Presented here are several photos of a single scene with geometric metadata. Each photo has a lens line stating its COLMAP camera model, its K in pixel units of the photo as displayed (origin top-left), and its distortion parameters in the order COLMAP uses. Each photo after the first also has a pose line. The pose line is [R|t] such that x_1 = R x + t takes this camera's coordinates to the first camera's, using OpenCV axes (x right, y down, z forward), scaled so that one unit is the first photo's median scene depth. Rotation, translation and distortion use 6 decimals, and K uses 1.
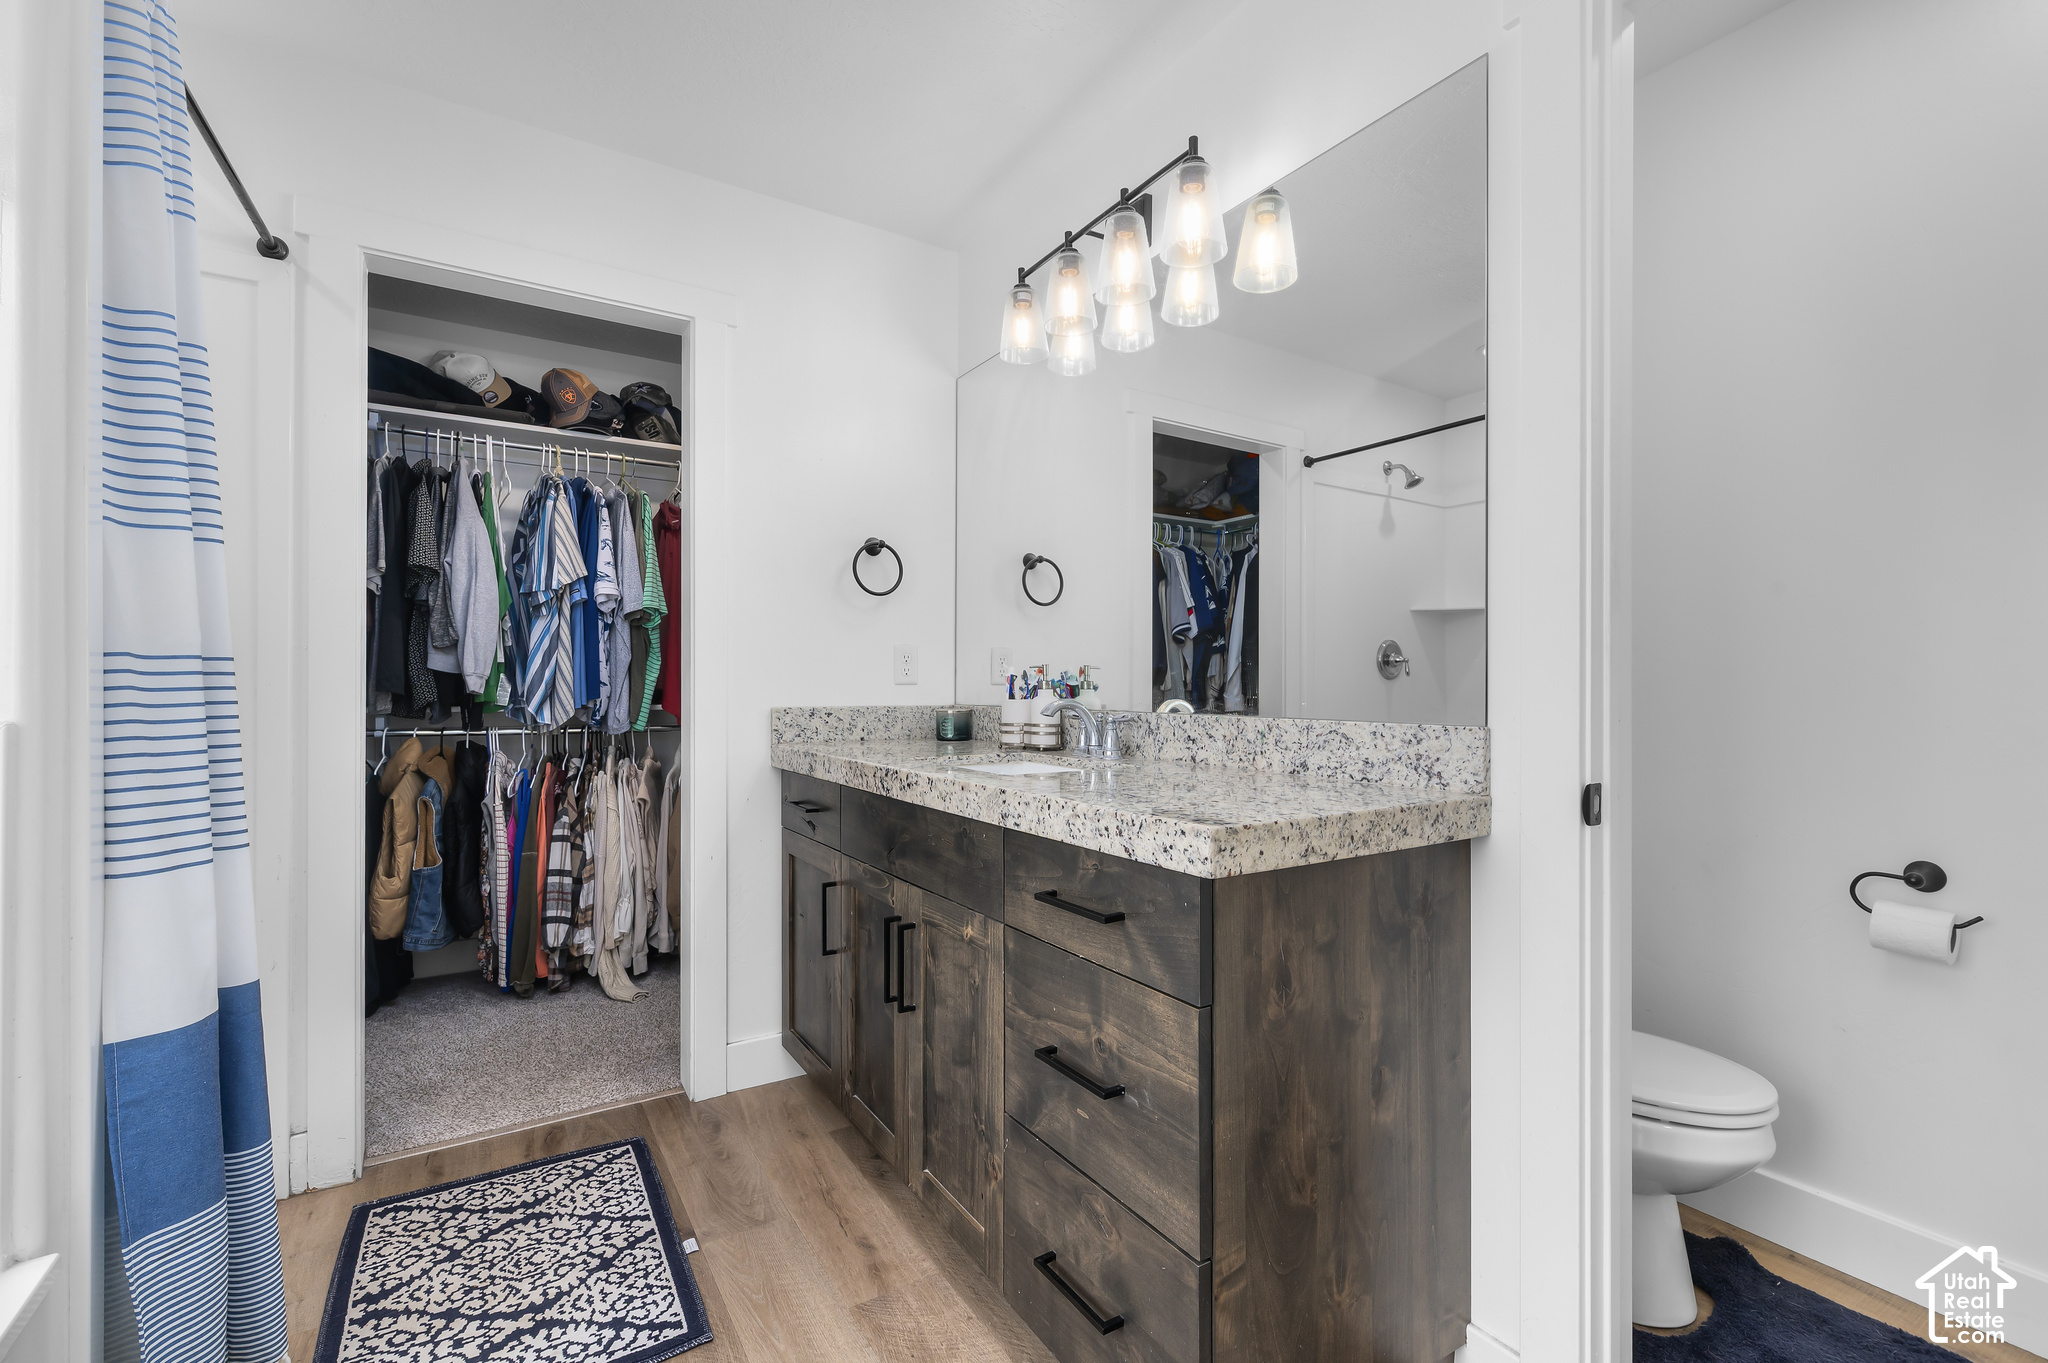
lens RADIAL K [[881.9, 0, 1024.0], [0, 881.9, 681.5], [0, 0, 1]] dist [0.000893, -0.000079]
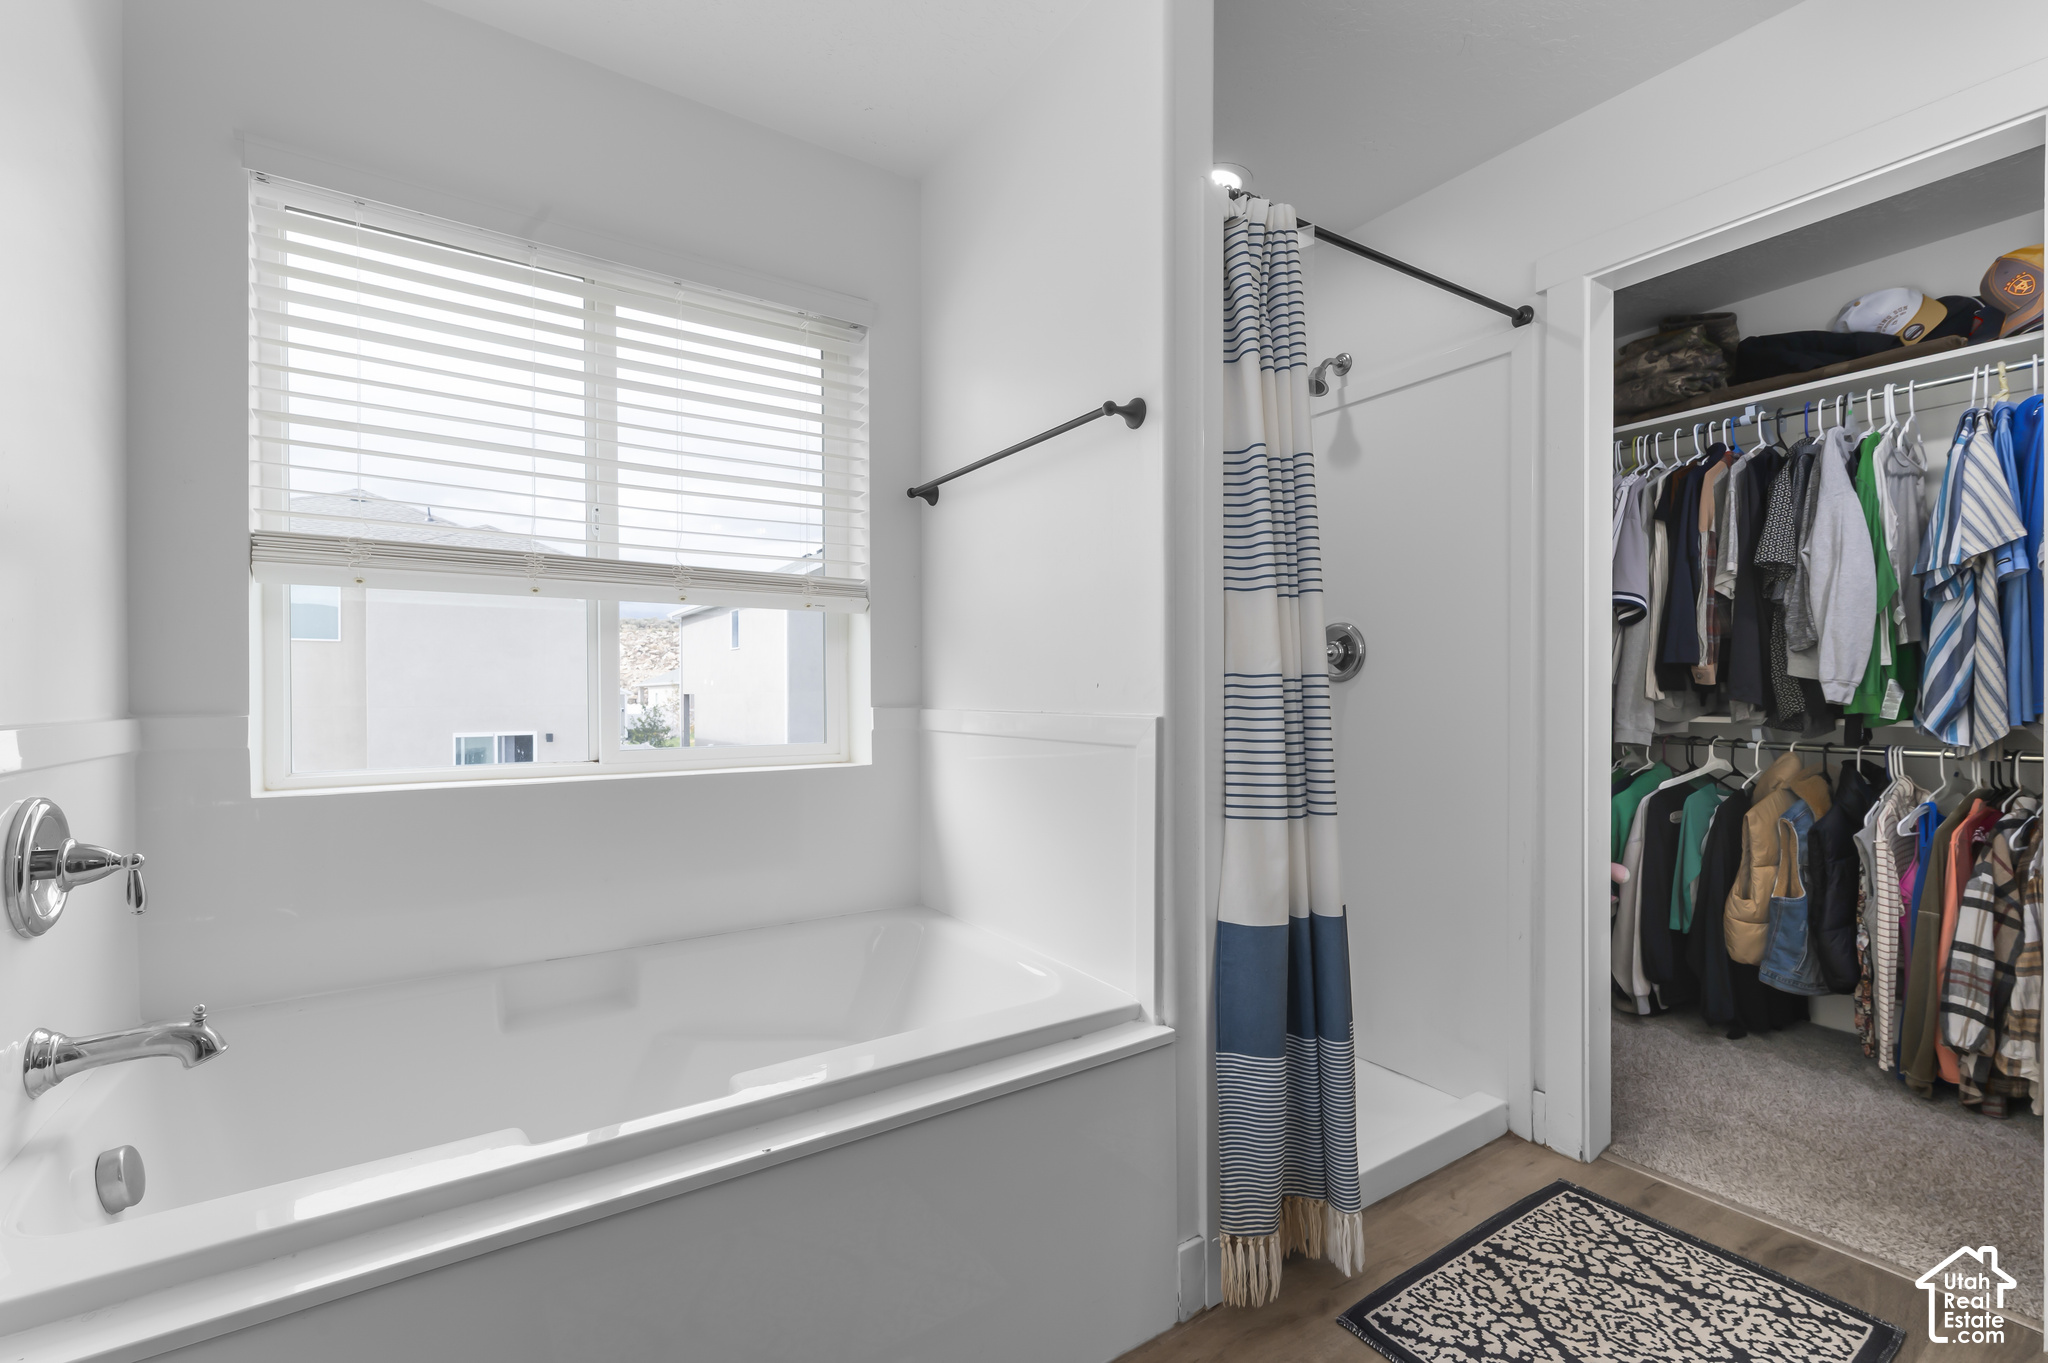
lens RADIAL K [[863.1, 0, 1030.7], [0, 863.1, 699.1], [0, 0, 1]] dist [-0.000685, 0.000093]
pose [[0.039379, 0.003063, -0.999220, 0.233844], [0.005384, 0.999980, 0.003278, 0.003223], [0.999210, -0.005509, 0.039361, 0.282301]]
